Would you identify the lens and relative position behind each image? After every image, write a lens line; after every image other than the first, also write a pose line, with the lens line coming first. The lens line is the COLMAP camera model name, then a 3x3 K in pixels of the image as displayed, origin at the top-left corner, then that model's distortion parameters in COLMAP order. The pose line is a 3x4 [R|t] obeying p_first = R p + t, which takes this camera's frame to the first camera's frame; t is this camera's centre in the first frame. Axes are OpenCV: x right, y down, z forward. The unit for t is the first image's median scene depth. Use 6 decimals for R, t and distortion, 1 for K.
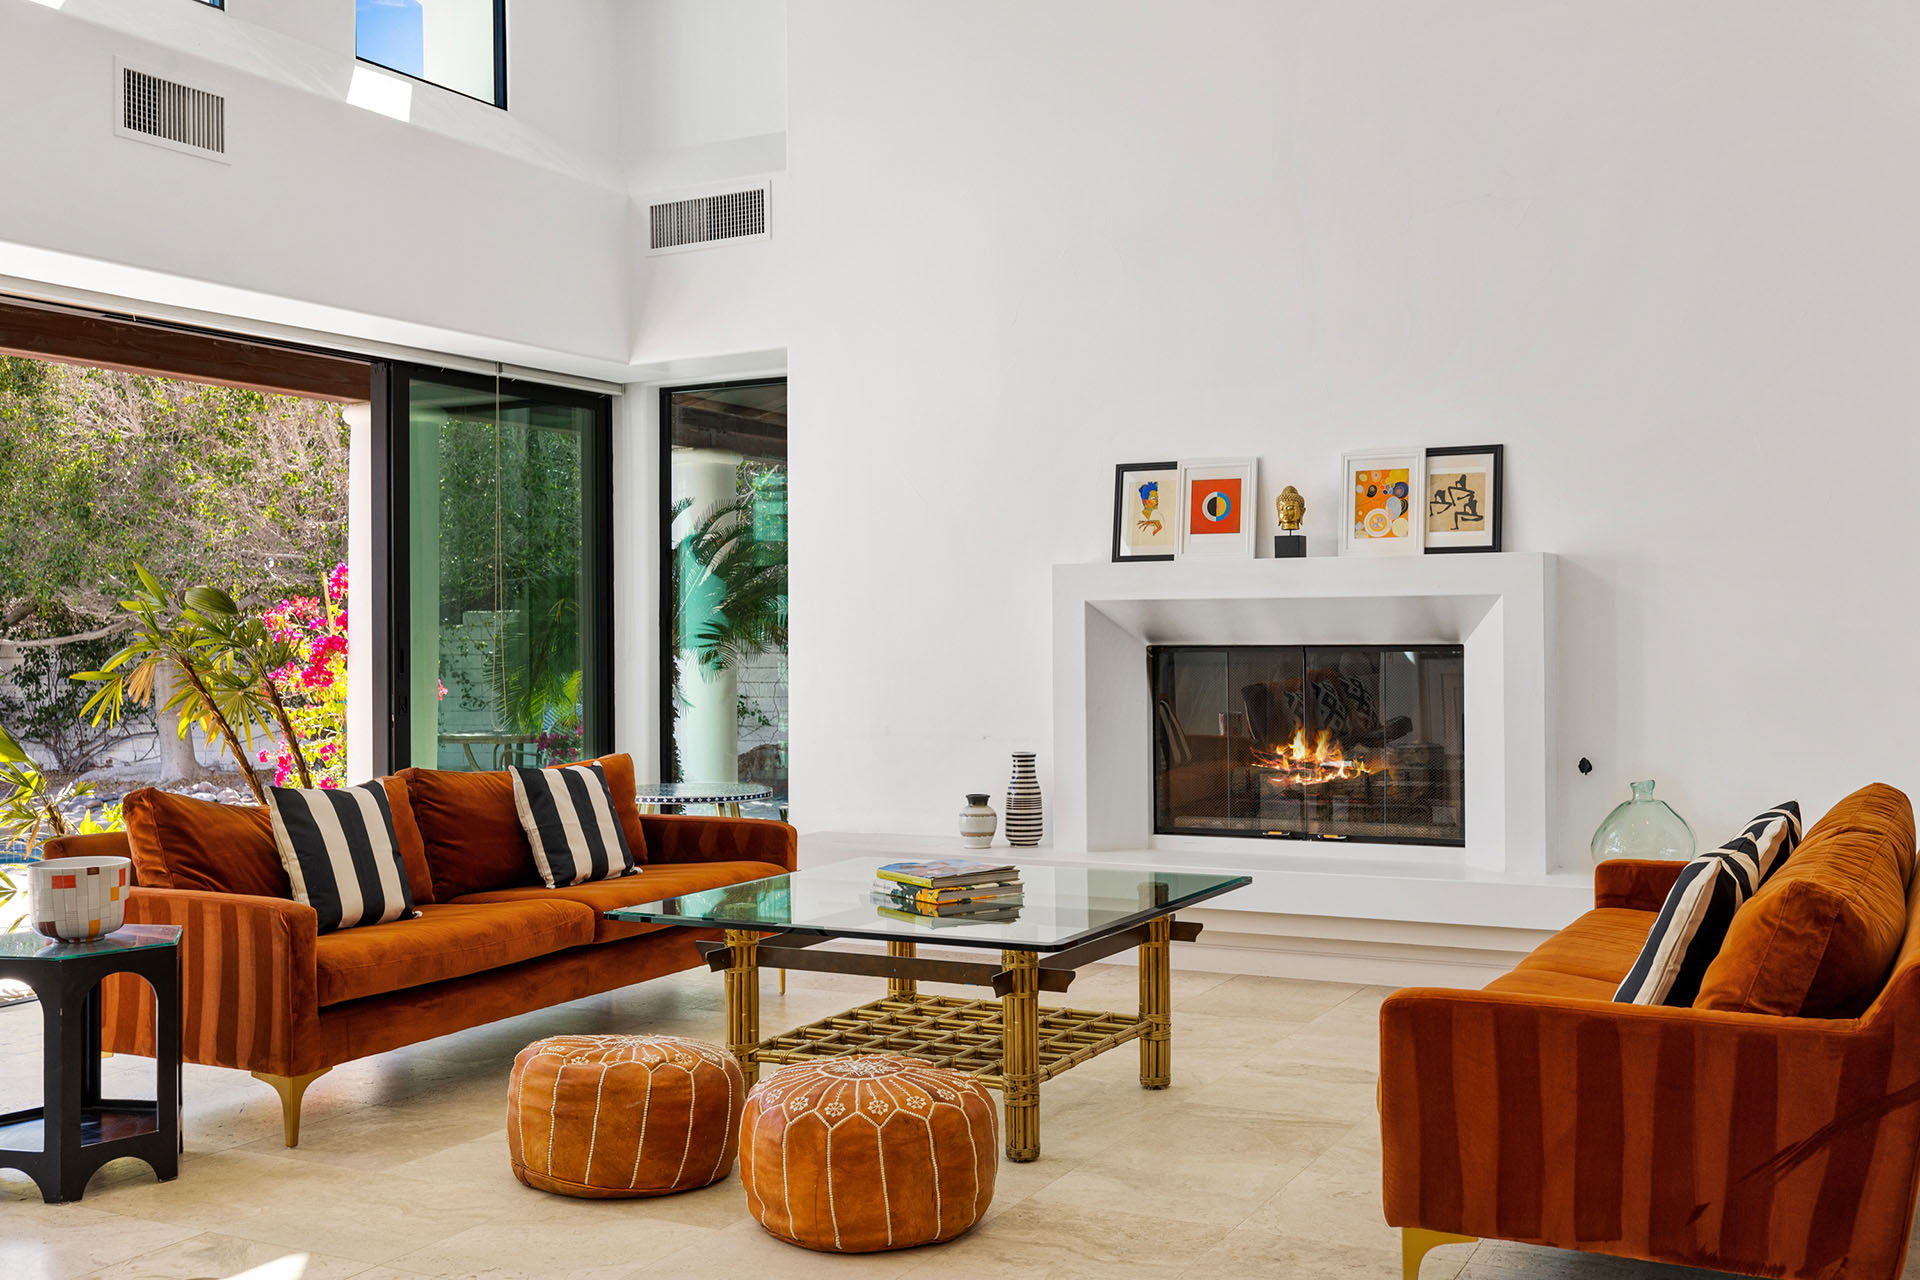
lens RADIAL K [[1918.9, 0, 1018.7], [0, 1918.9, 583.6], [0, 0, 1]] dist [-0.005907, 0.004745]
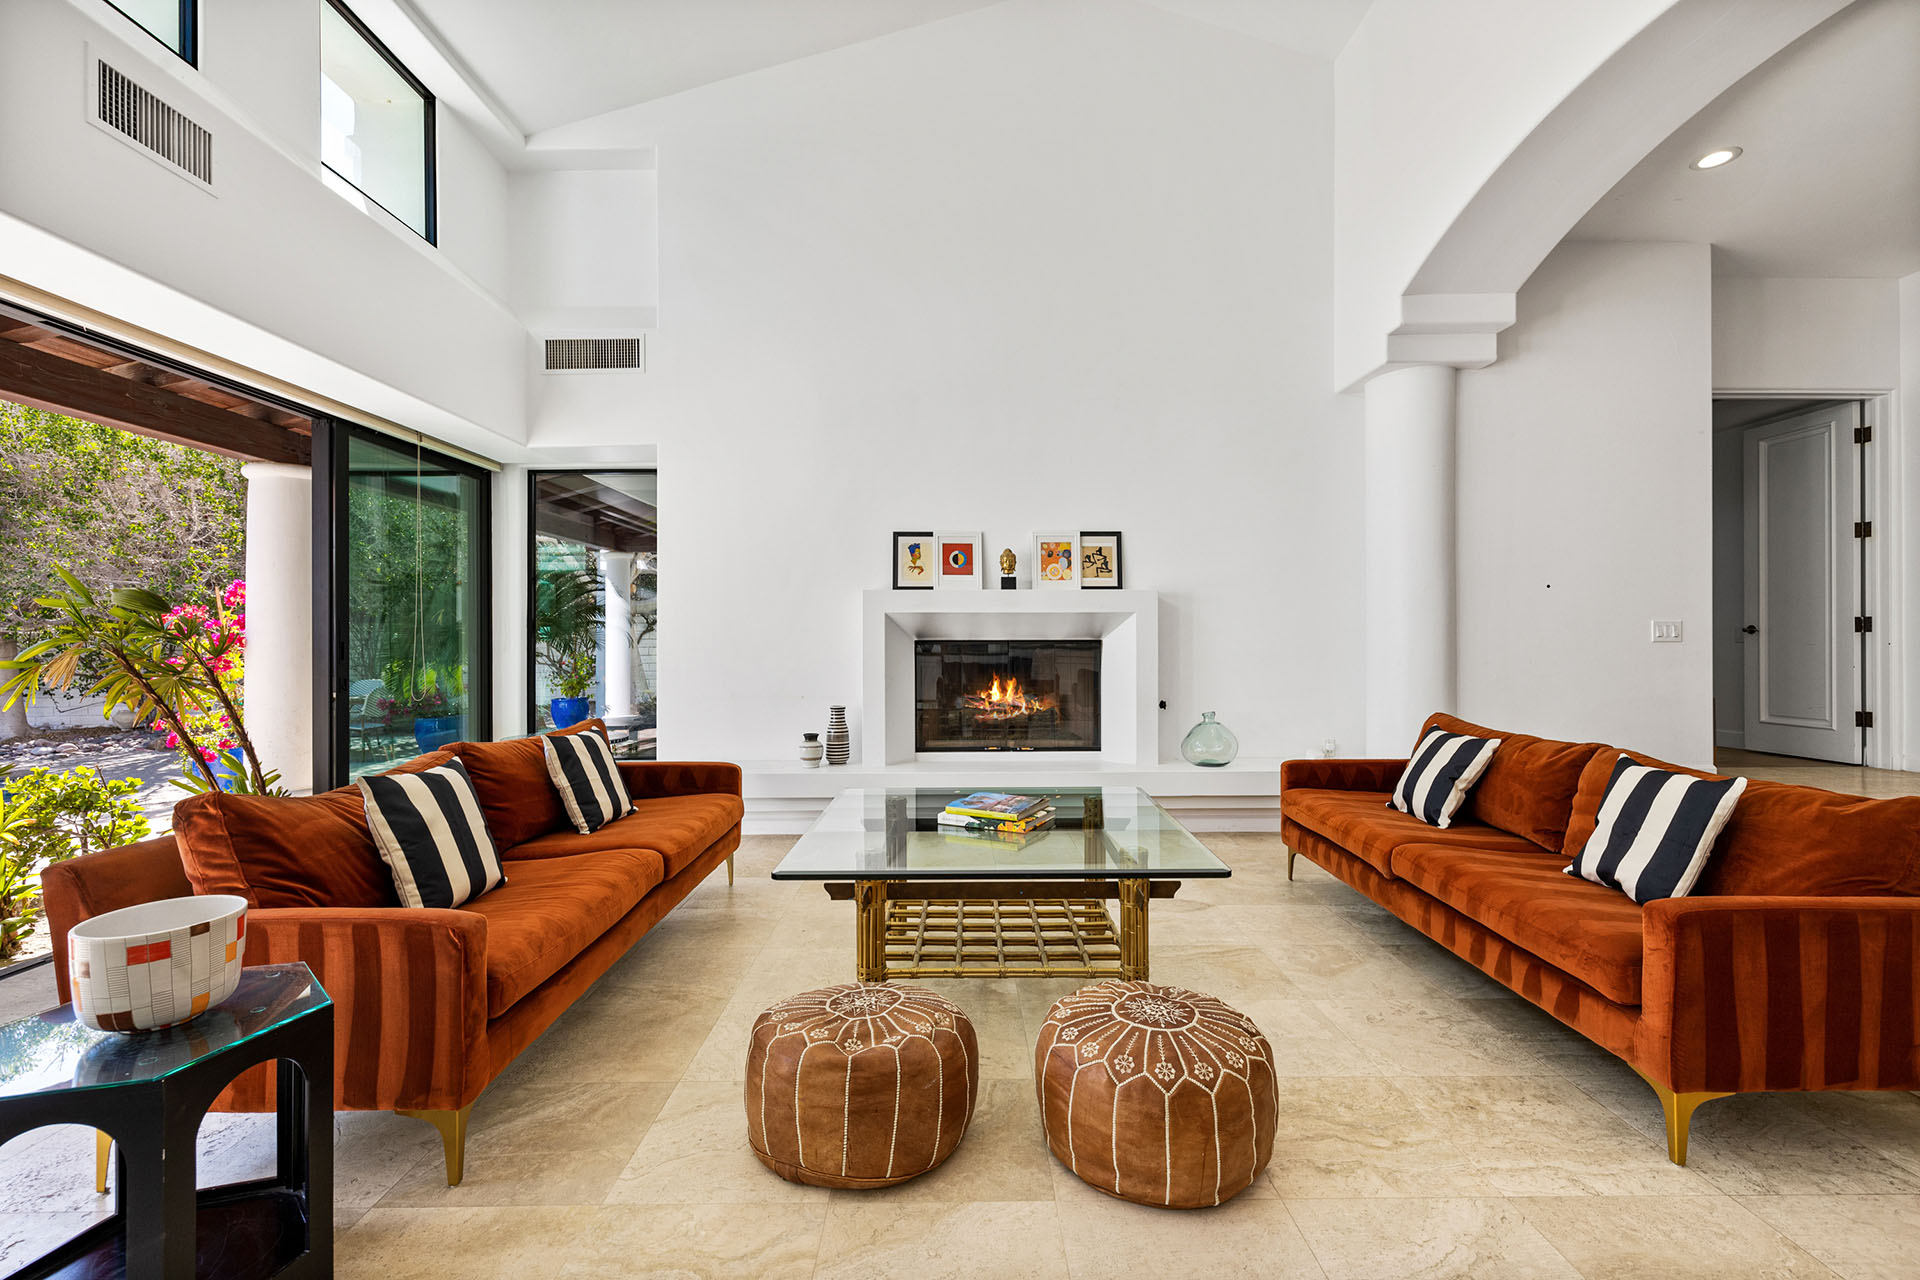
lens RADIAL K [[803.1, 0, 959.2], [0, 803.1, 626.6], [0, 0, 1]] dist [0.002248, -0.000412]
pose [[0.887165, 0.011893, 0.461300, -0.234788], [-0.015328, 0.999876, 0.003700, 0.017888], [-0.461199, -0.010353, 0.887237, 0.377693]]
